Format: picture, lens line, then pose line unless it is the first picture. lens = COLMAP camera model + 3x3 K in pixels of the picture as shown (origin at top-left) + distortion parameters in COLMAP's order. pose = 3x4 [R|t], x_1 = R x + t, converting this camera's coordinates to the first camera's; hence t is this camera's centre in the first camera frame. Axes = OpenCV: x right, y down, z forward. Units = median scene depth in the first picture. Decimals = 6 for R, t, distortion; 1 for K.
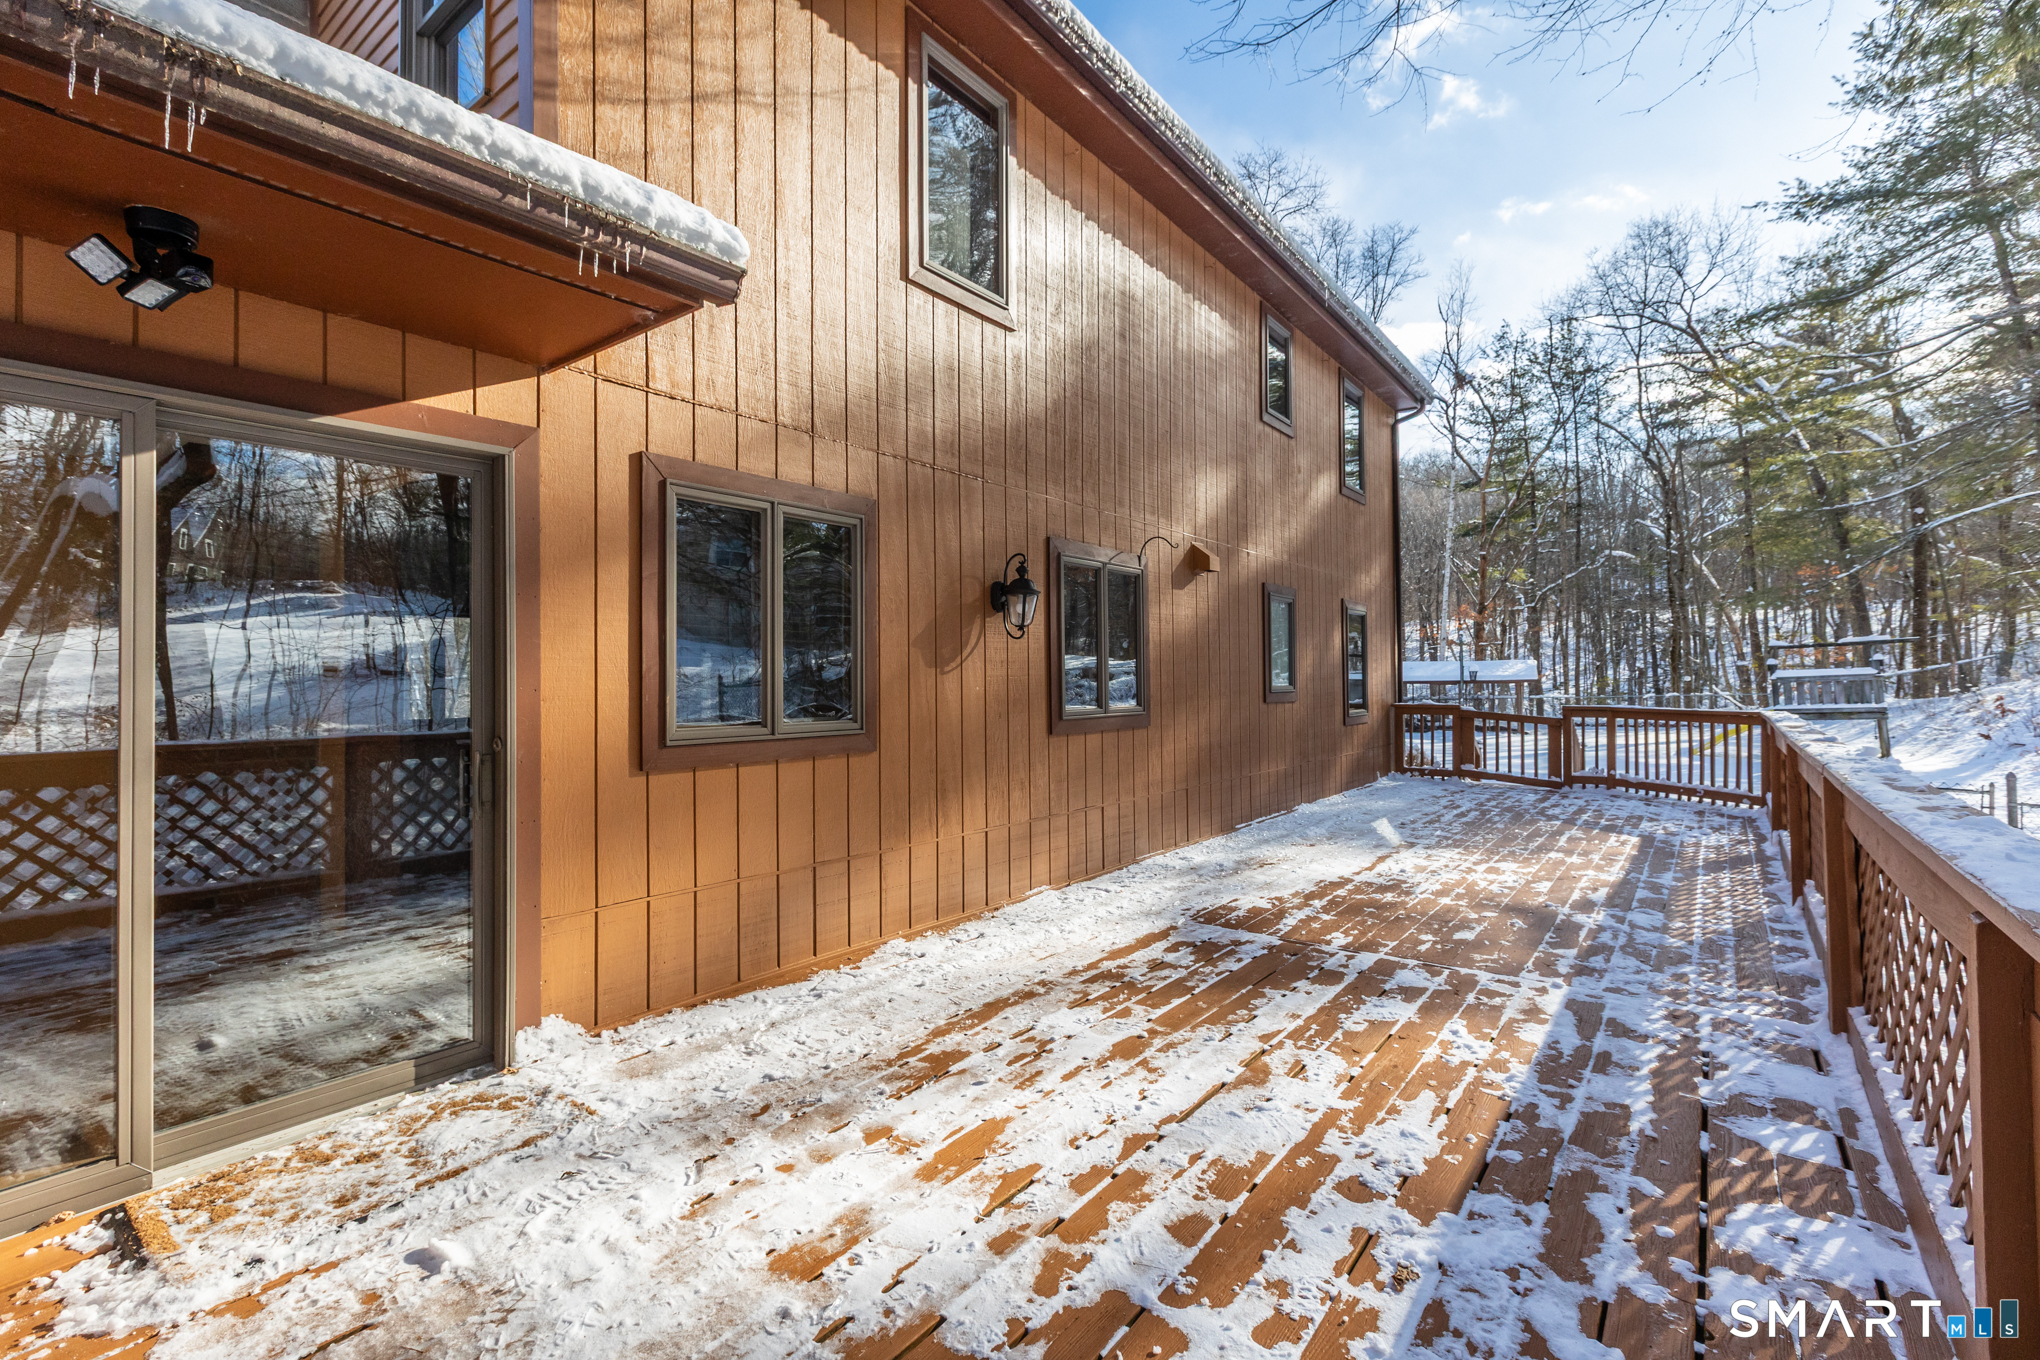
lens RADIAL K [[907.5, 0, 1020.5], [0, 907.5, 677.8], [0, 0, 1]] dist [0.001222, 0.000194]
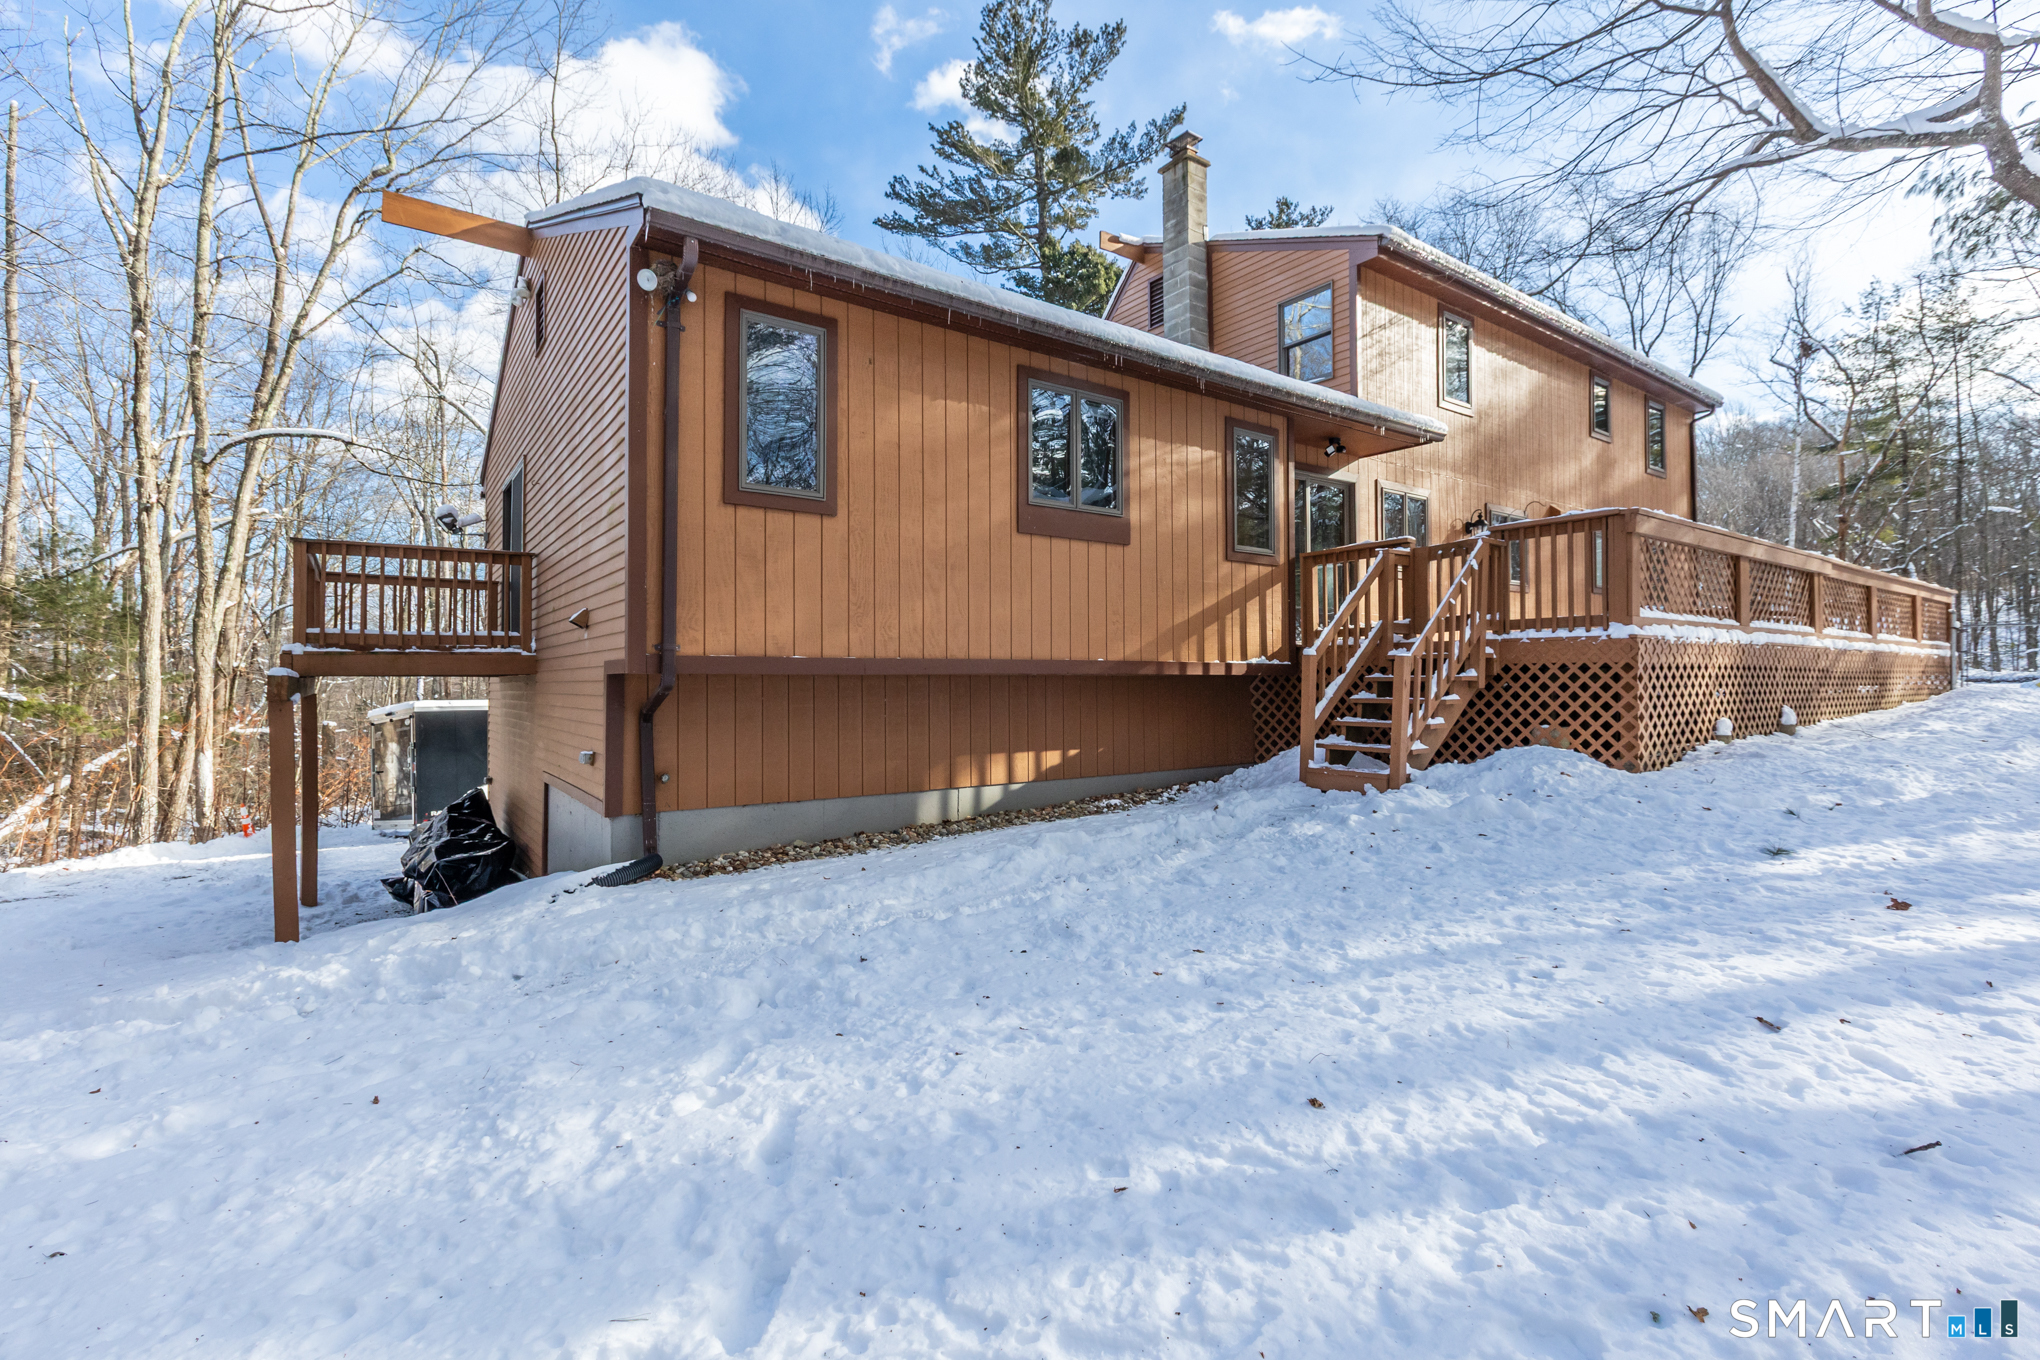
lens RADIAL K [[907.5, 0, 1017.5], [0, 907.5, 673.4], [0, 0, 1]] dist [0.001222, 0.000194]
pose [[0.956496, 0.008702, -0.291616, -0.061203], [-0.008057, 0.999962, 0.003414, 0.039464], [0.291635, -0.000916, 0.956529, -0.219644]]
